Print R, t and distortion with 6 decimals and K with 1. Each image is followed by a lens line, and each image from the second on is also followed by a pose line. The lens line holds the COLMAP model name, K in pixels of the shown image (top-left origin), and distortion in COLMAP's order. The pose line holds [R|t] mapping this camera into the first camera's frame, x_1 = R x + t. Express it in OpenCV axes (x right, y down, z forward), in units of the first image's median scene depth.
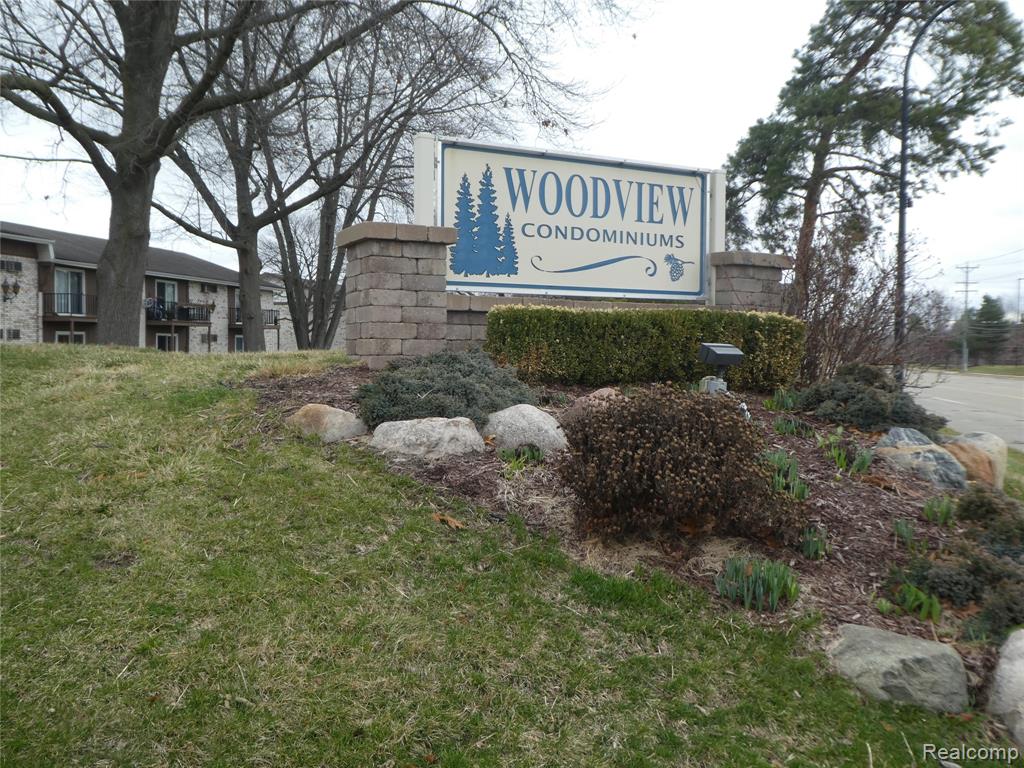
lens RADIAL K [[936.5, 0, 509.5], [0, 936.5, 386.9], [0, 0, 1]] dist [-0.009336, -0.007076]
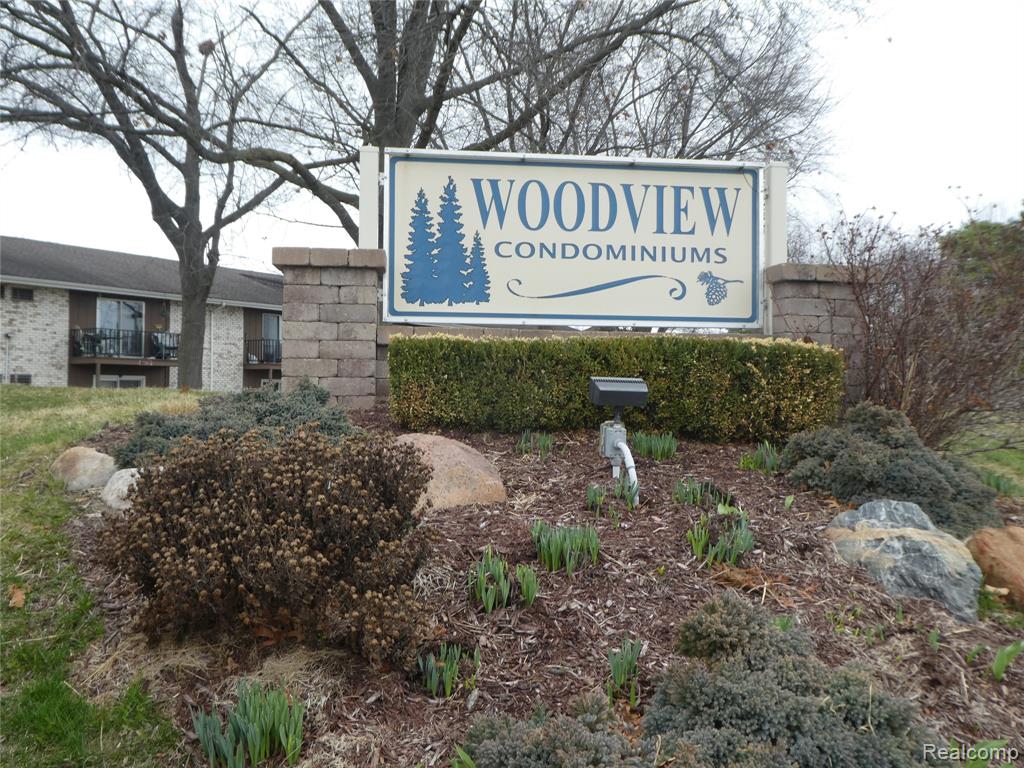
lens RADIAL K [[936.5, 0, 513.1], [0, 936.5, 380.6], [0, 0, 1]] dist [-0.009336, -0.007076]
pose [[0.933271, -0.006181, -0.359120, 0.335219], [-0.015493, 0.998228, -0.057444, 0.000174], [0.358839, 0.059175, 0.931522, 0.218405]]
